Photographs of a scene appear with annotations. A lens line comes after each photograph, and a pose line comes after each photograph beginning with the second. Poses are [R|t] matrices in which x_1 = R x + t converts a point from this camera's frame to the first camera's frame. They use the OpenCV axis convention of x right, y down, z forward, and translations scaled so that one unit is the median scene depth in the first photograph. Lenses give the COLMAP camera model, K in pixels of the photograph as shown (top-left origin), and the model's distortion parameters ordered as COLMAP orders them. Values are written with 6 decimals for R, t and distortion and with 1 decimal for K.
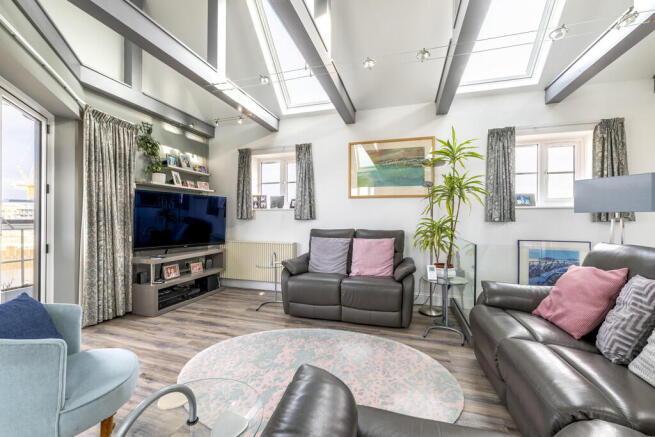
lens RADIAL K [[252.8, 0, 282.0], [0, 252.8, 218.6], [0, 0, 1]] dist [0.020559, 0.000015]
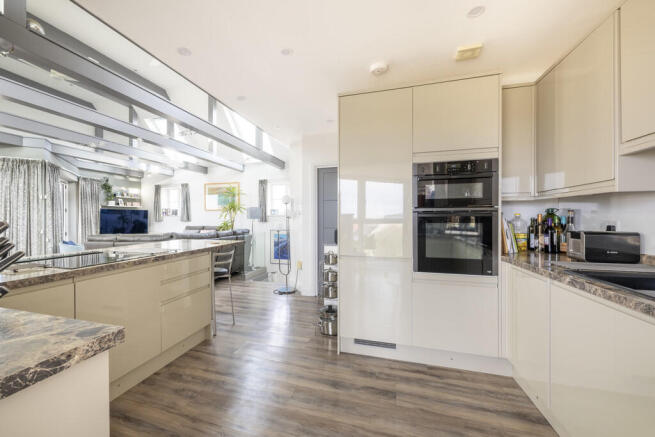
lens RADIAL K [[299.0, 0, 285.3], [0, 299.0, 219.9], [0, 0, 1]] dist [0.000742, 0.000119]
pose [[0.999581, -0.007572, -0.027941, 0.974748], [0.007805, 0.999936, 0.008223, -0.021089], [0.027877, -0.008438, 0.999576, -1.379881]]
